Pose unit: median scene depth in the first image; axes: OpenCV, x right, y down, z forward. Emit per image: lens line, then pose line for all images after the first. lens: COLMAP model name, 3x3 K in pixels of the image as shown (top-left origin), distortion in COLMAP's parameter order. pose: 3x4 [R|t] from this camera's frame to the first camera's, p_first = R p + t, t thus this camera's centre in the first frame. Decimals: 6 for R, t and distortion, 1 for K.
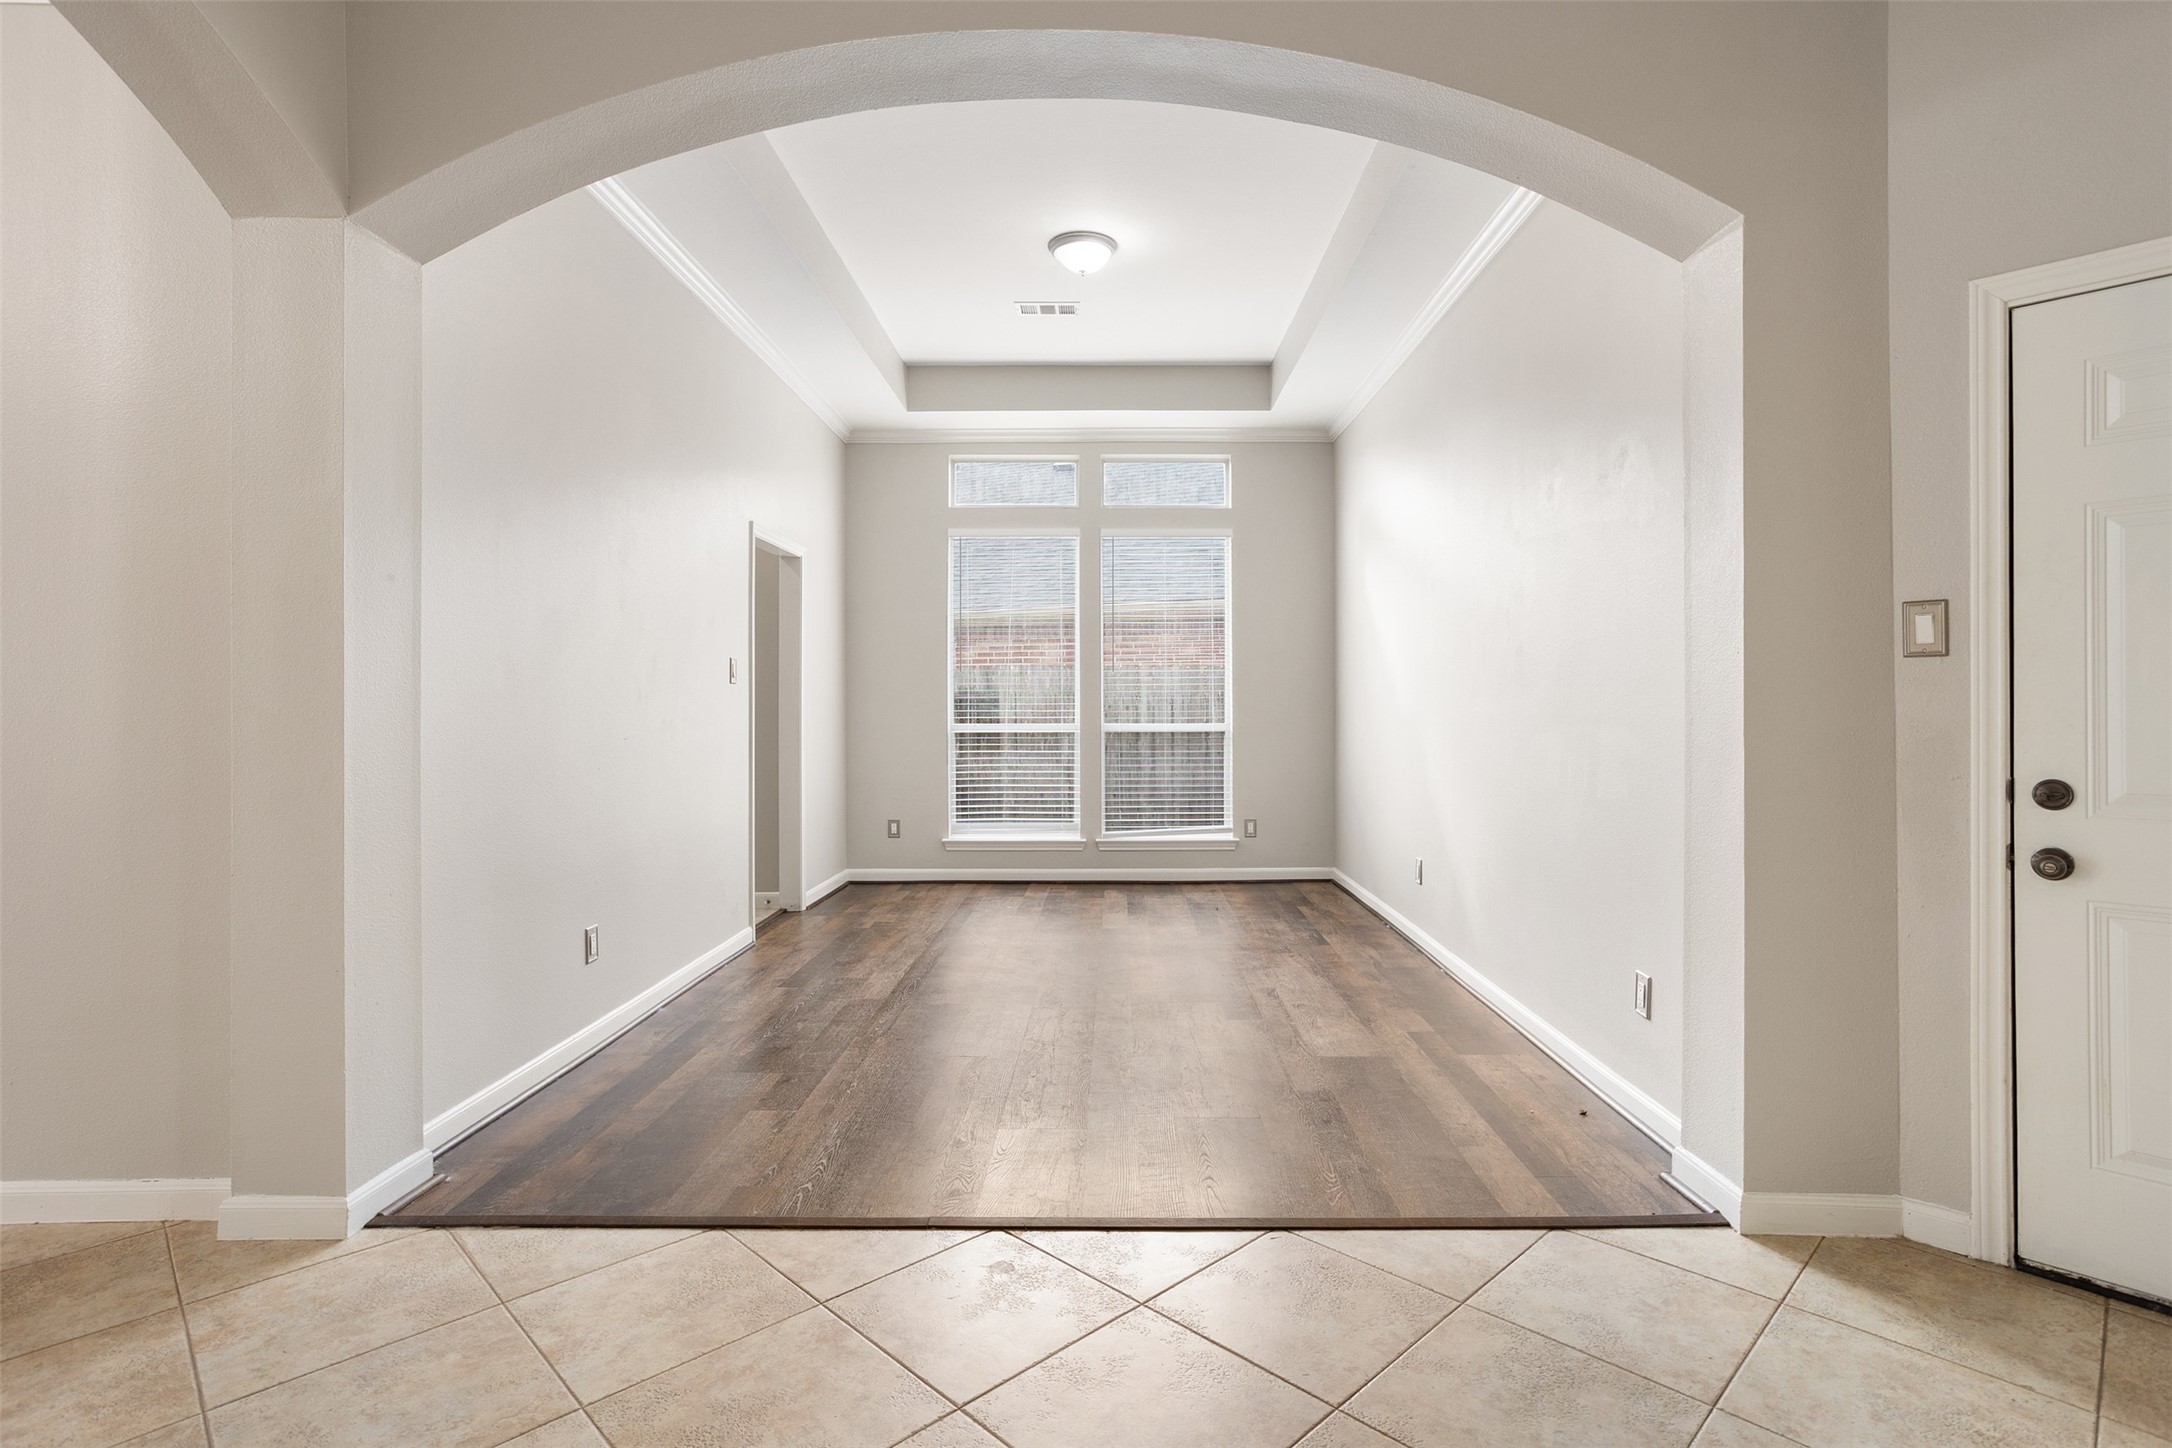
lens RADIAL K [[1070.6, 0, 1088.6], [0, 1070.6, 706.2], [0, 0, 1]] dist [-0.055536, 0.032060]
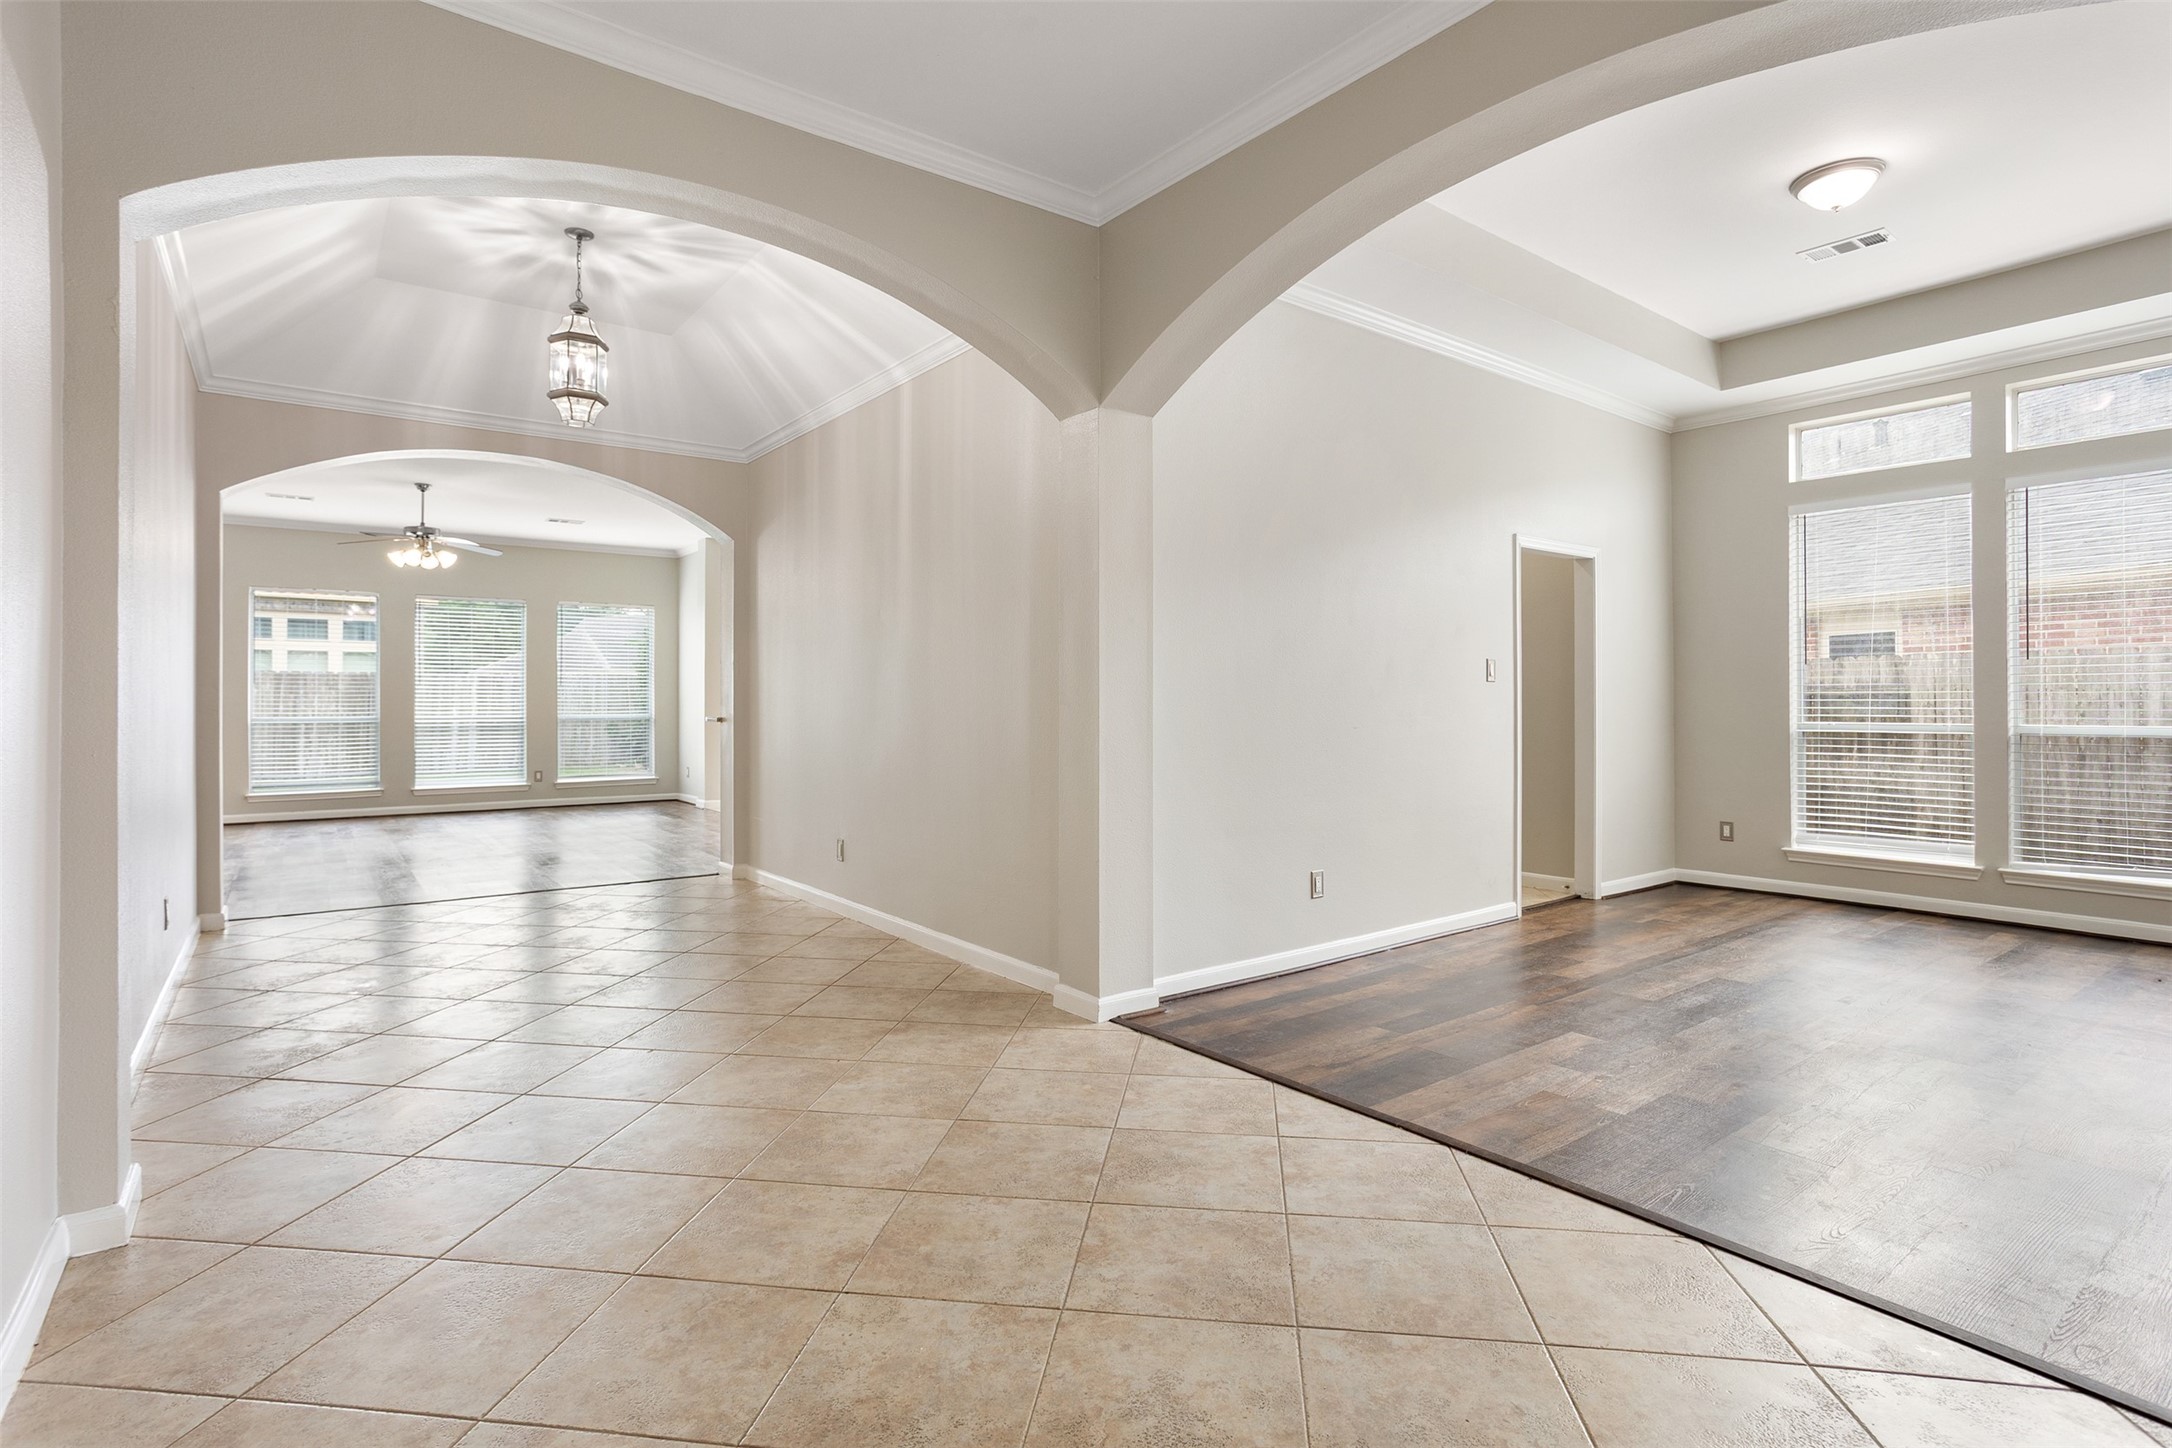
lens RADIAL K [[1070.6, 0, 1088.6], [0, 1070.6, 706.2], [0, 0, 1]] dist [-0.055536, 0.032060]
pose [[0.602793, 0.004682, -0.797884, 0.266449], [-0.000893, 0.999986, 0.005193, -0.000822], [0.797897, -0.002418, 0.602789, -0.012391]]
